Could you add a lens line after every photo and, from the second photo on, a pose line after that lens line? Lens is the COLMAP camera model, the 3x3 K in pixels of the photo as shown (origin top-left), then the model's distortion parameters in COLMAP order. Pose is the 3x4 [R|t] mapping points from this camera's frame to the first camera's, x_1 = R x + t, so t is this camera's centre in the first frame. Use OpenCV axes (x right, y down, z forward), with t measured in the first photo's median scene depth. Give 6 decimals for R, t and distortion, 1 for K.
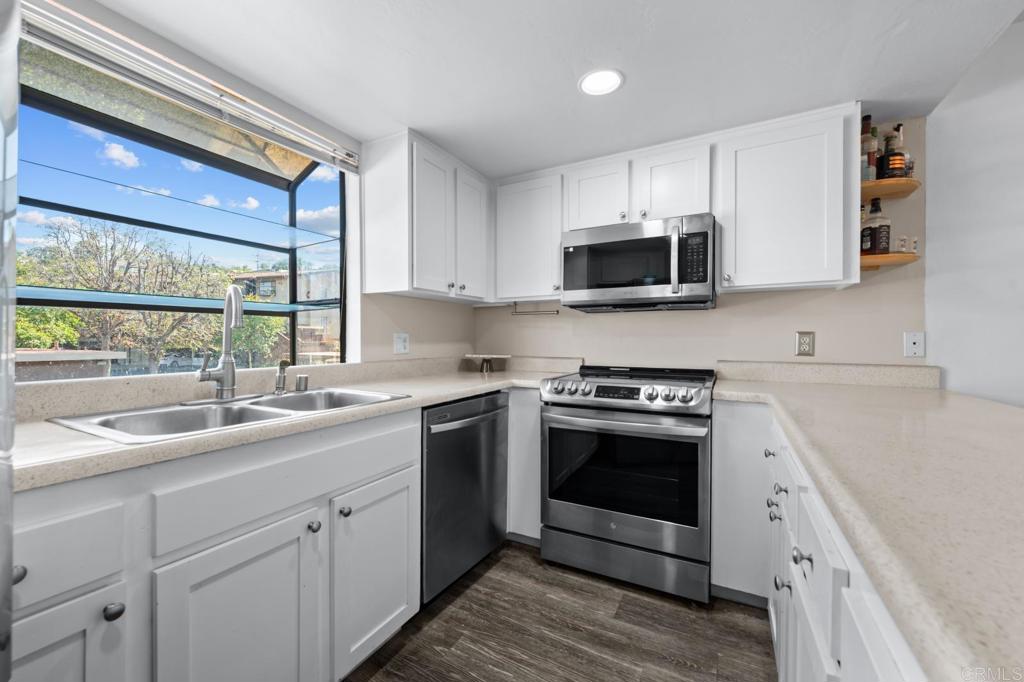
lens RADIAL K [[407.6, 0, 508.1], [0, 407.6, 341.7], [0, 0, 1]] dist [-0.000682, 0.000183]
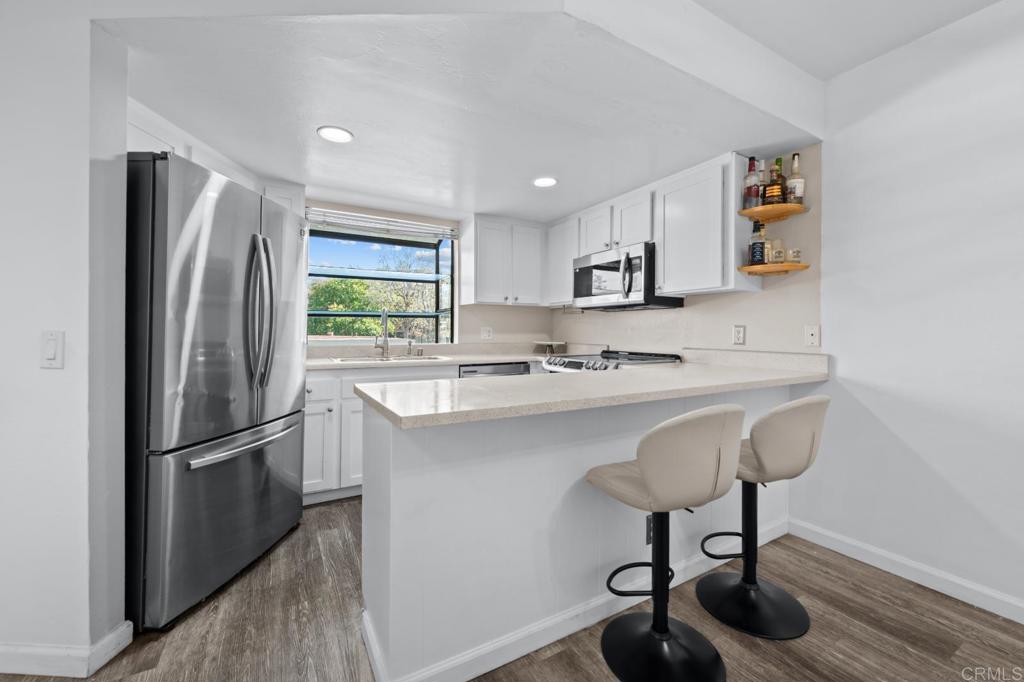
lens RADIAL K [[407.6, 0, 512.9], [0, 407.6, 333.8], [0, 0, 1]] dist [-0.000682, 0.000183]
pose [[0.856741, 0.005548, -0.515718, 0.774097], [-0.005474, 0.999984, 0.001664, 0.003372], [0.515719, 0.001398, 0.856757, -0.421062]]
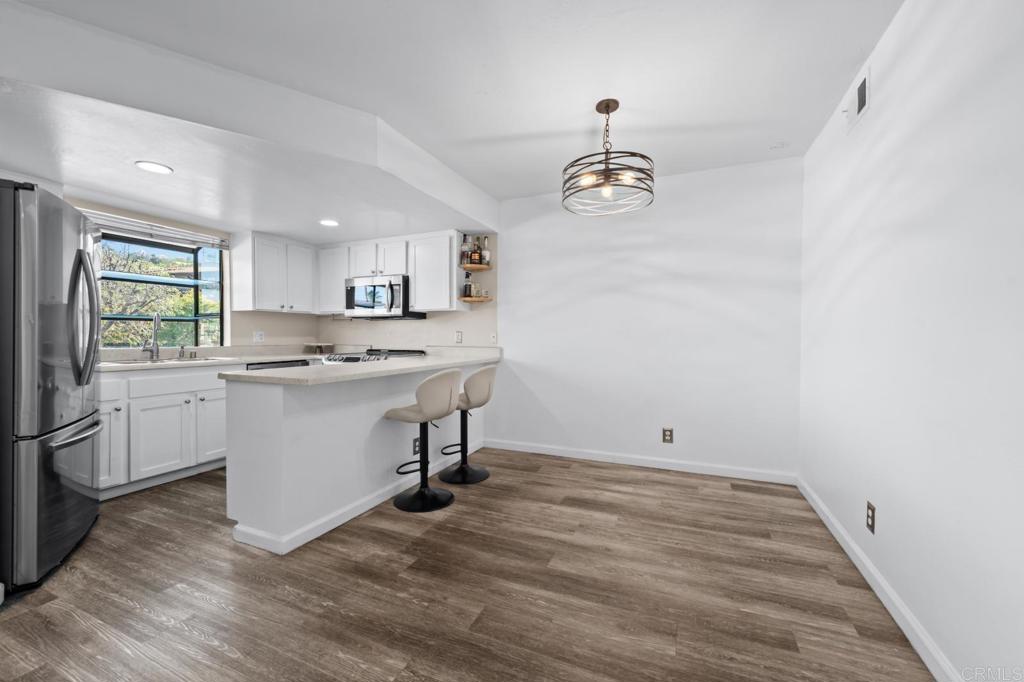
lens RADIAL K [[407.6, 0, 511.0], [0, 407.6, 341.7], [0, 0, 1]] dist [-0.000682, 0.000183]
pose [[0.995672, 0.001197, 0.092925, 0.795540], [-0.002170, 0.999944, 0.010367, 0.006033], [-0.092908, -0.010524, 0.995619, -1.071241]]
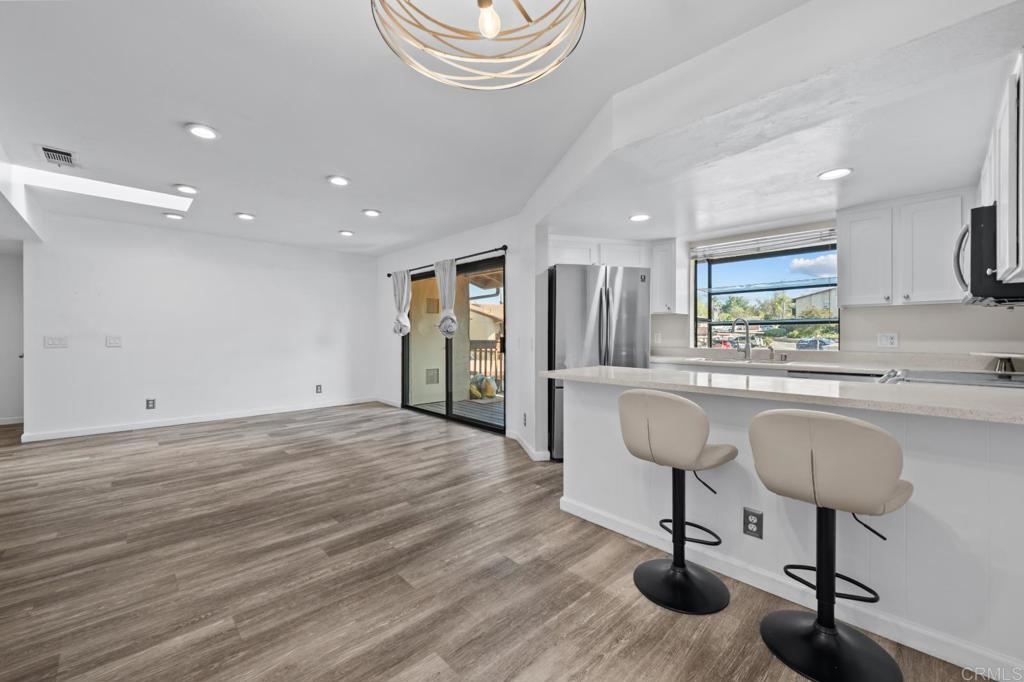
lens RADIAL K [[407.6, 0, 513.8], [0, 407.6, 335.1], [0, 0, 1]] dist [-0.000682, 0.000183]
pose [[-0.292796, -0.002665, -0.956171, 1.611747], [-0.005180, 0.999986, -0.001201, -0.005545], [0.956161, 0.004601, -0.292806, 0.212592]]
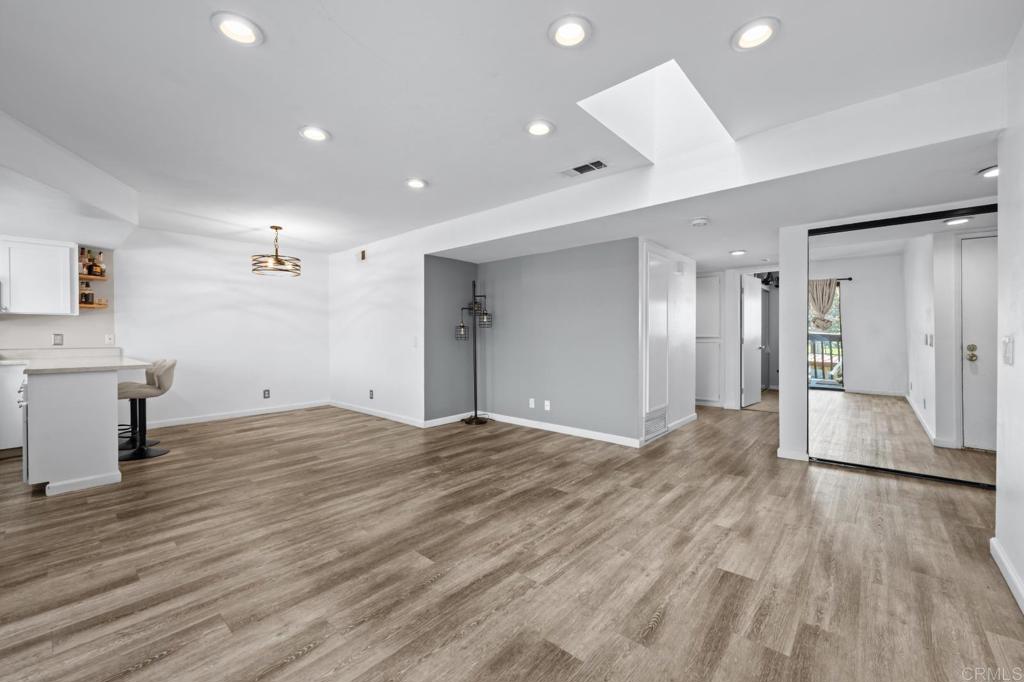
lens RADIAL K [[407.6, 0, 512.3], [0, 407.6, 337.5], [0, 0, 1]] dist [-0.000682, 0.000183]
pose [[0.214280, -0.006901, 0.976748, -0.858115], [0.007118, 0.999960, 0.005503, -0.000468], [-0.976746, 0.005773, 0.214320, -1.807817]]
